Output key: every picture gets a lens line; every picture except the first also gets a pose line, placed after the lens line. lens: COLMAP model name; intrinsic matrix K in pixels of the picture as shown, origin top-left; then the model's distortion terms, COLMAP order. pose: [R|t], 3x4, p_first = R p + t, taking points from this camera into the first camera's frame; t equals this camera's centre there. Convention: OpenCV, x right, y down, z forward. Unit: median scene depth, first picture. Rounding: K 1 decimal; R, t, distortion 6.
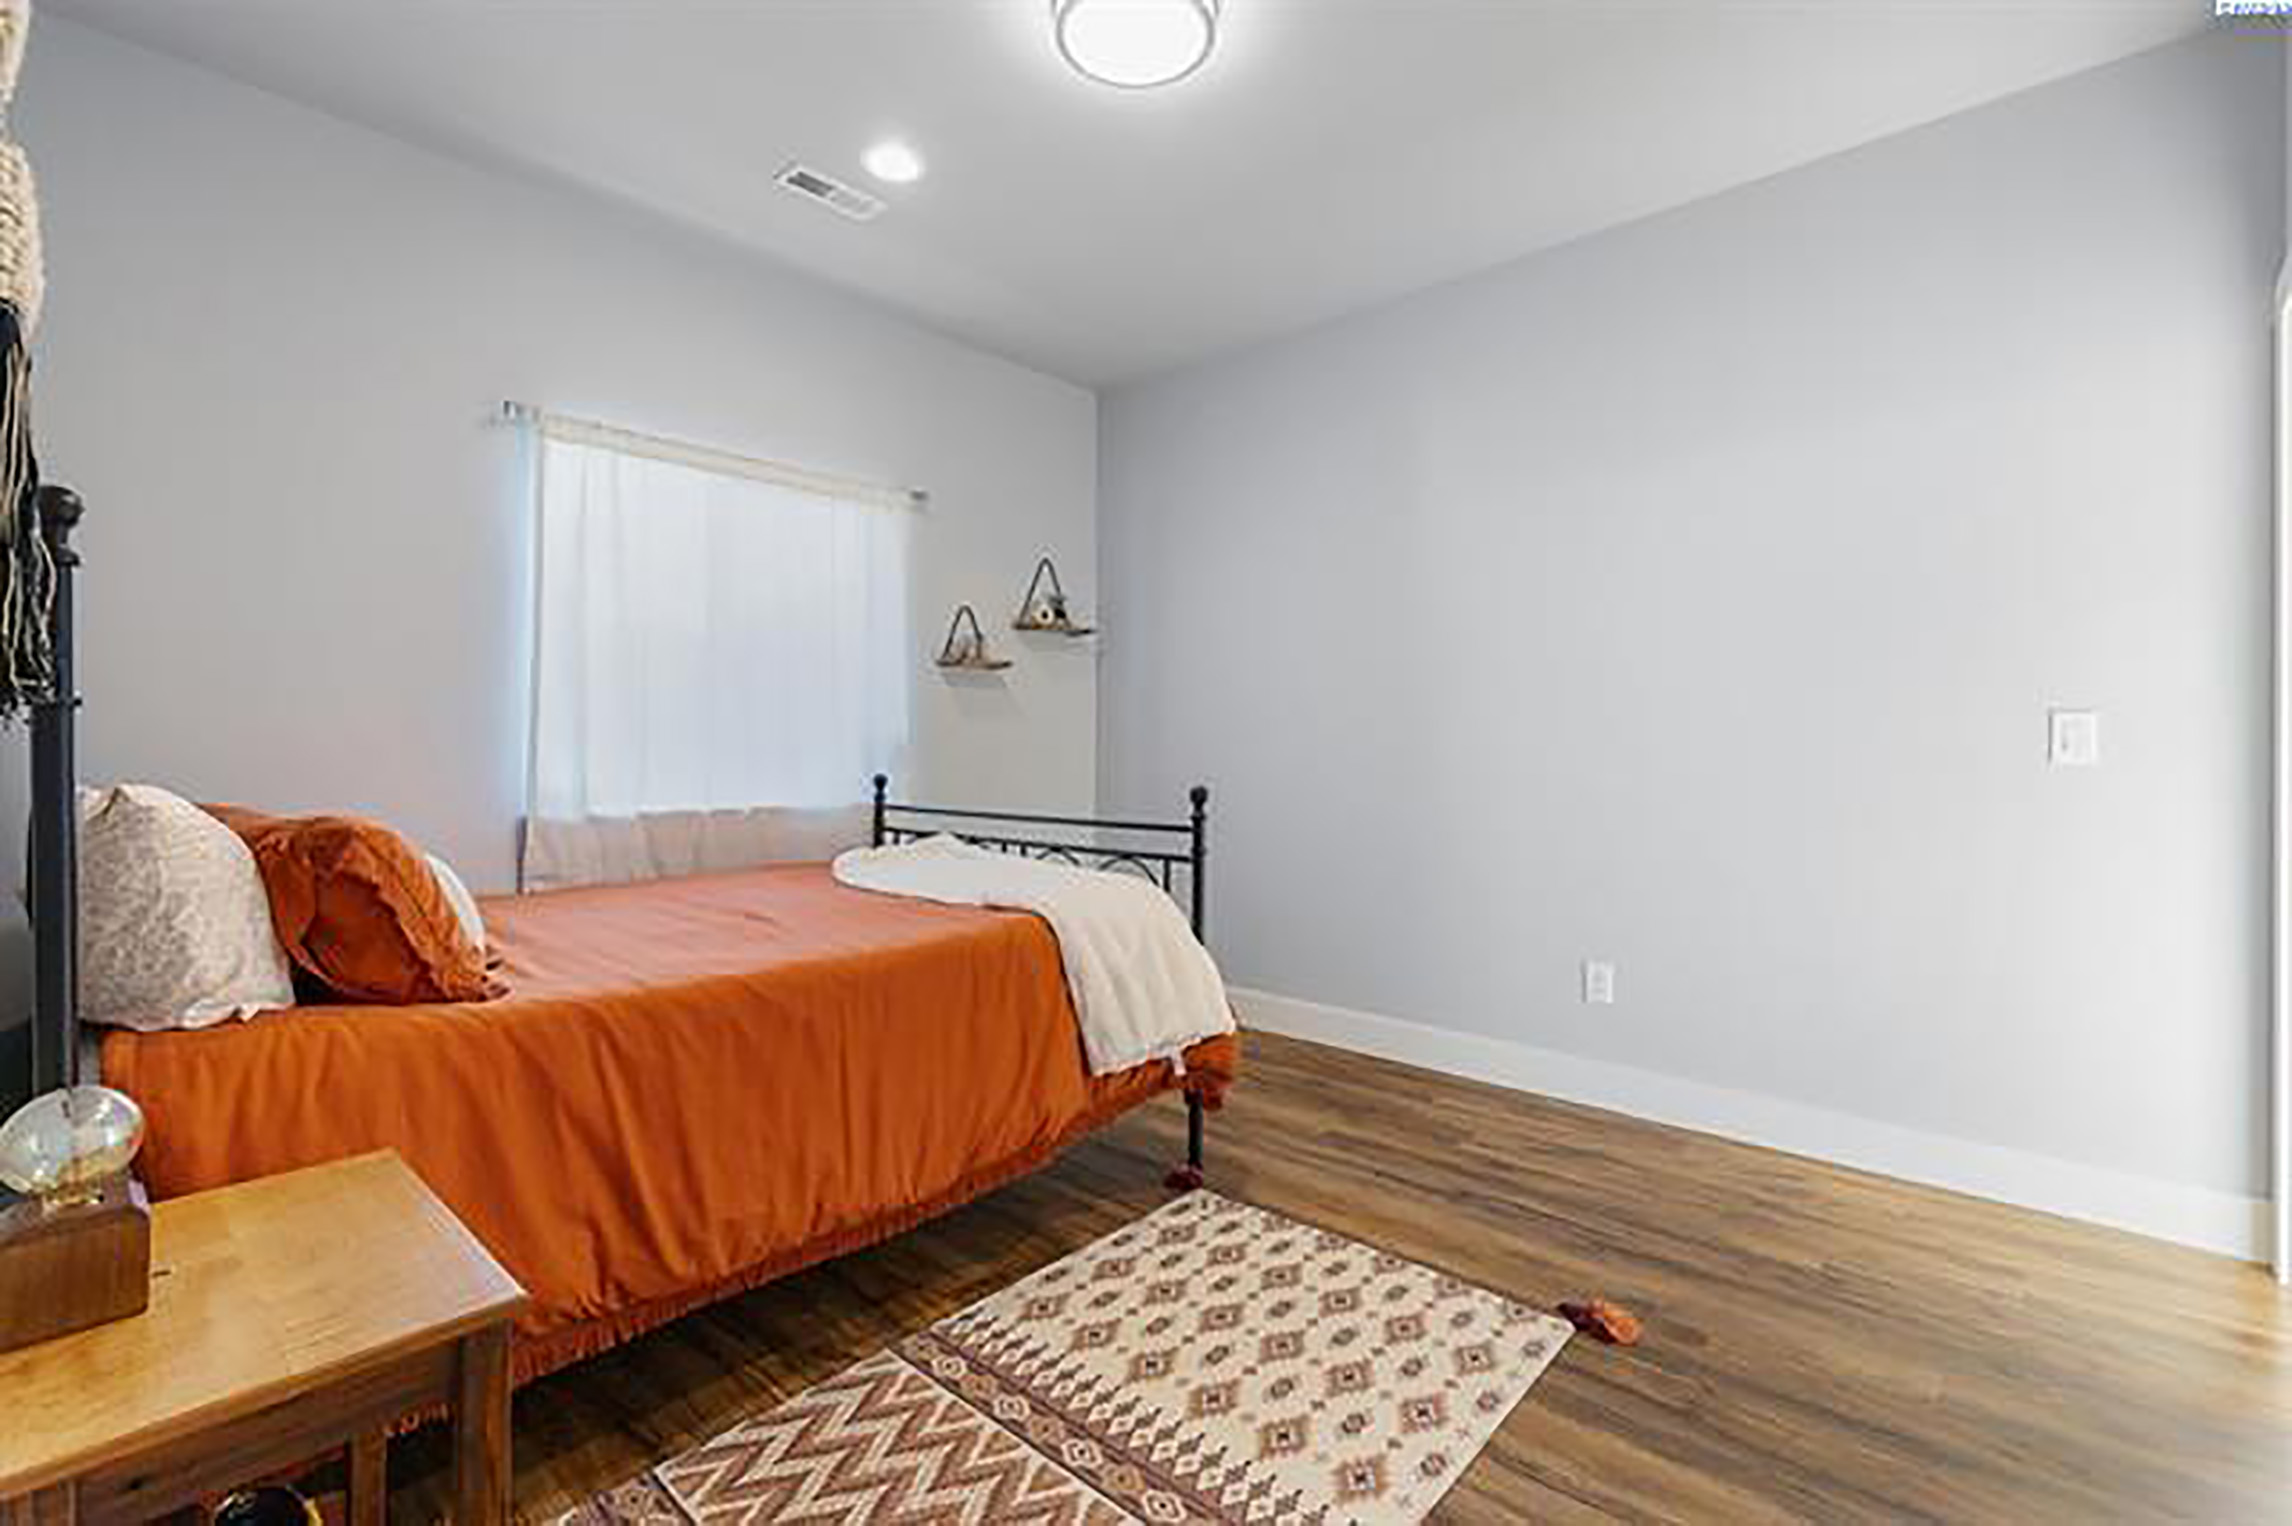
lens RADIAL K [[1024.0, 0, 1153.0], [0, 1024.0, 745.3], [0, 0, 1]] dist [-0.001118, -0.000514]
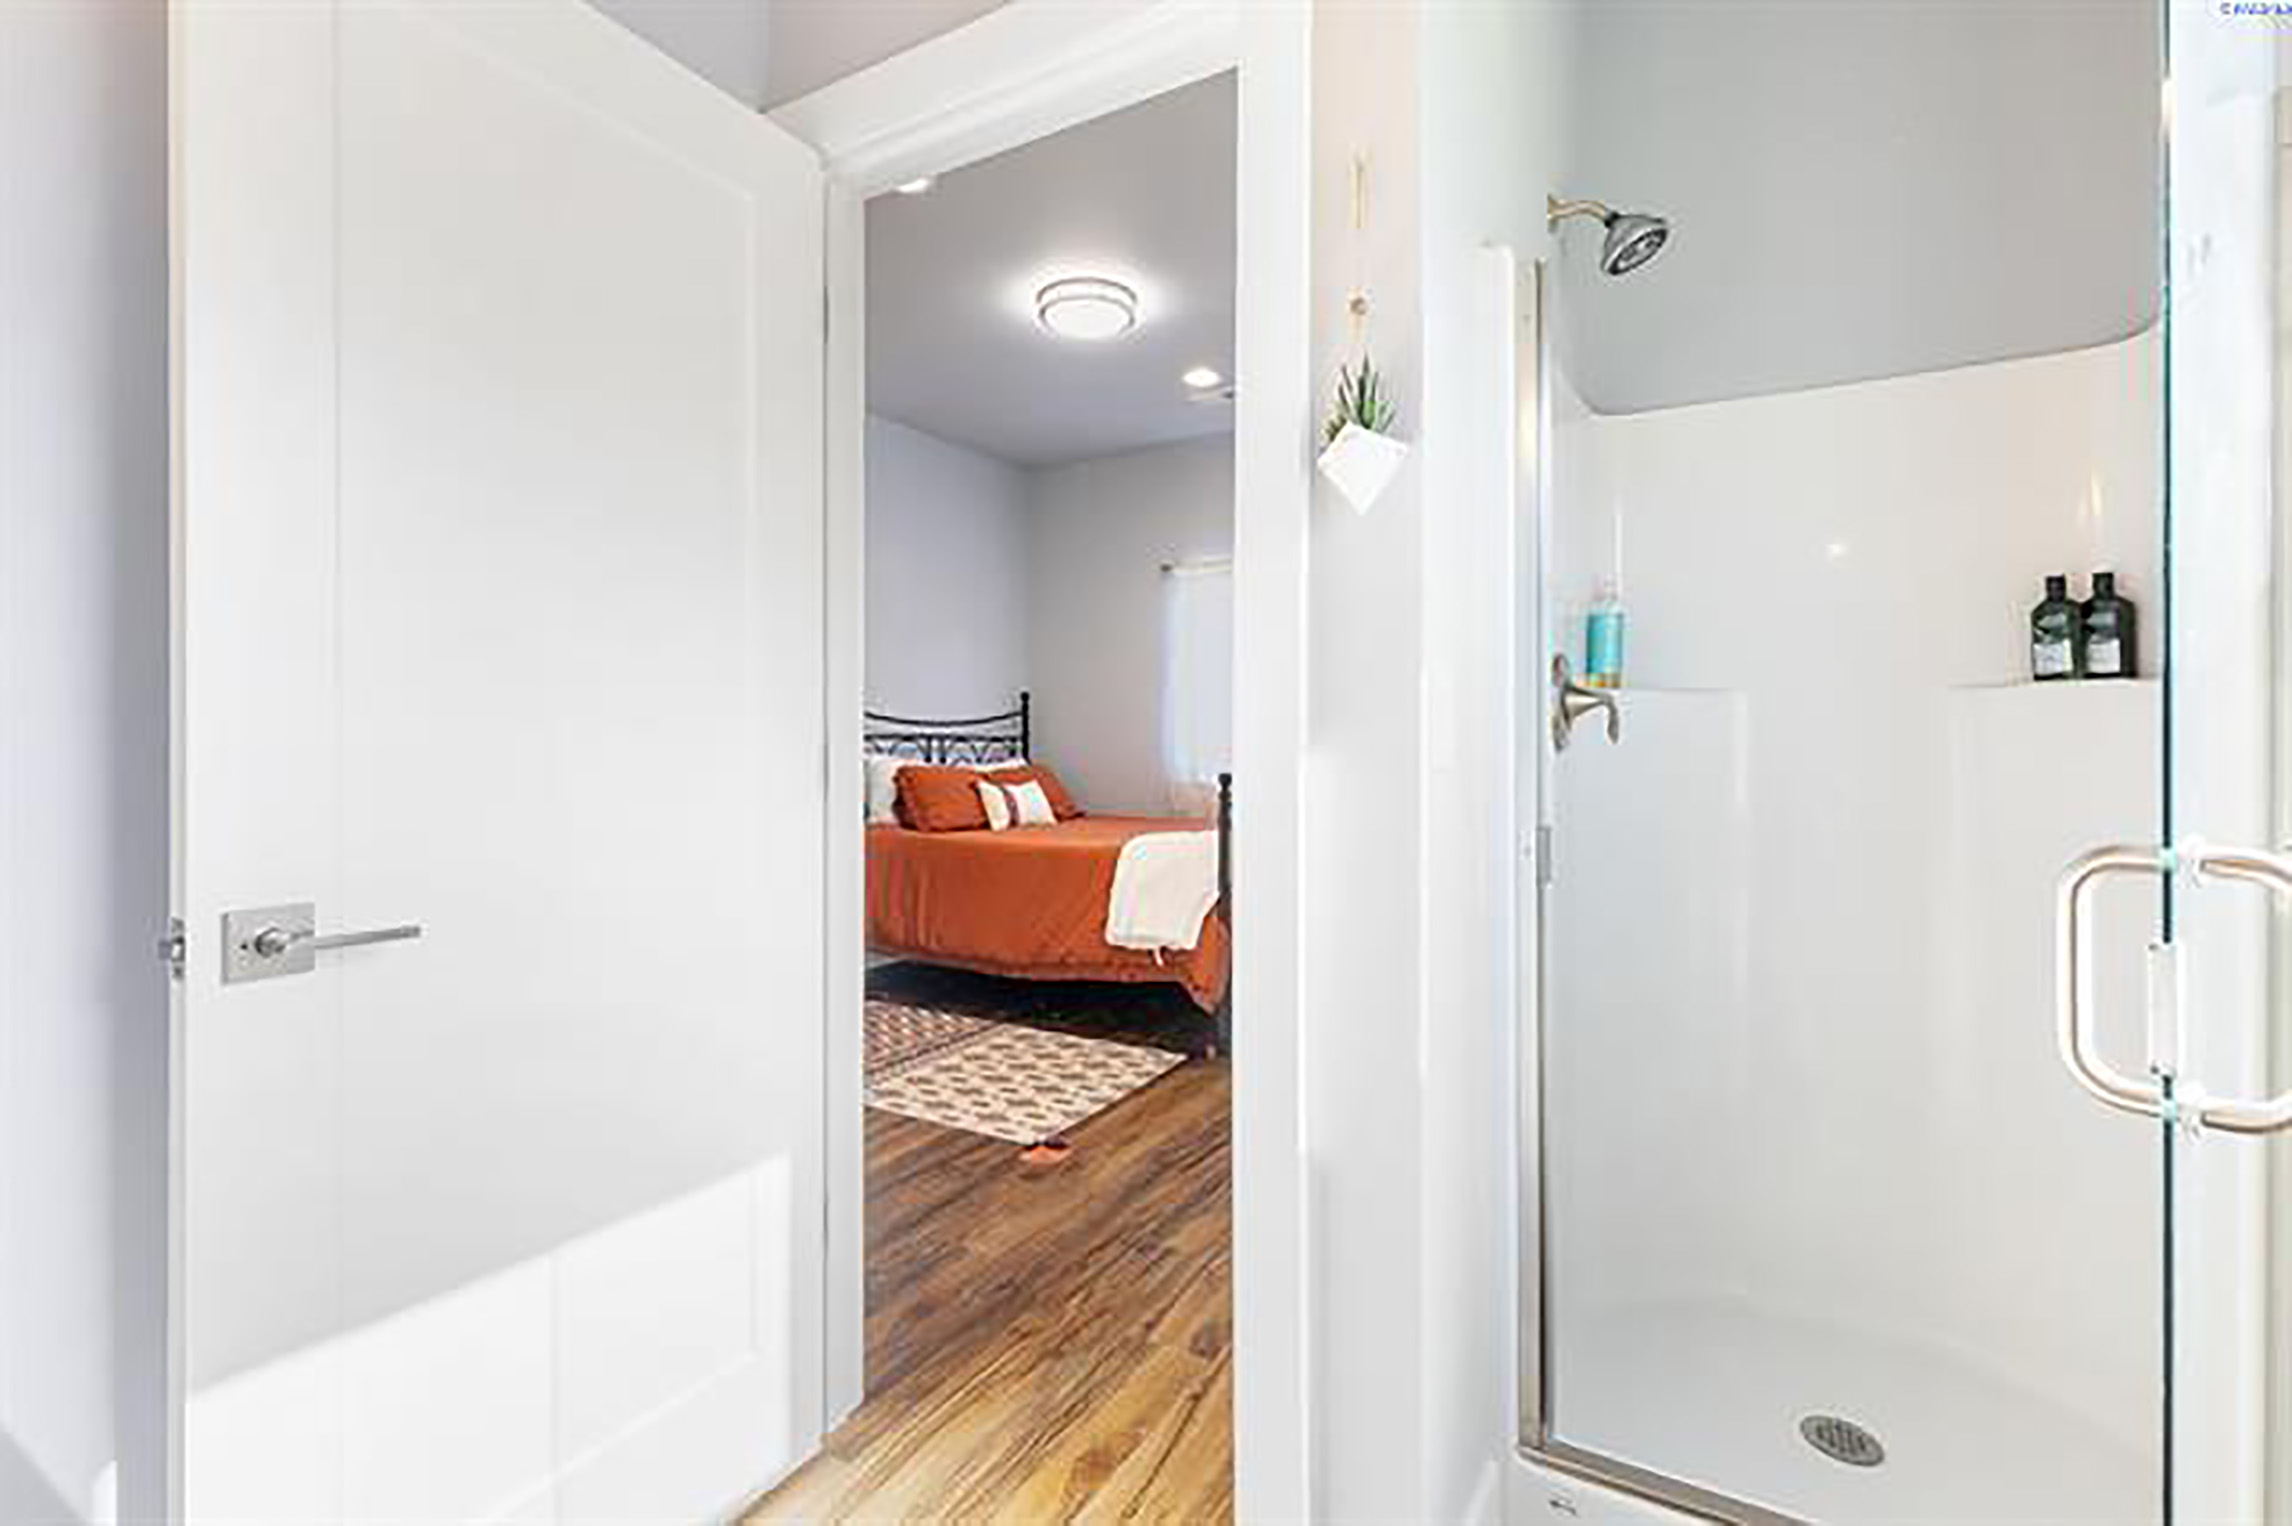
lens RADIAL K [[1024.0, 0, 1153.0], [0, 1024.0, 745.3], [0, 0, 1]] dist [-0.001118, -0.000514]
pose [[0.213448, 0.005821, -0.976937, 1.665302], [-0.005320, 0.999974, 0.004796, -0.003131], [0.976940, 0.004174, 0.213473, 0.763131]]
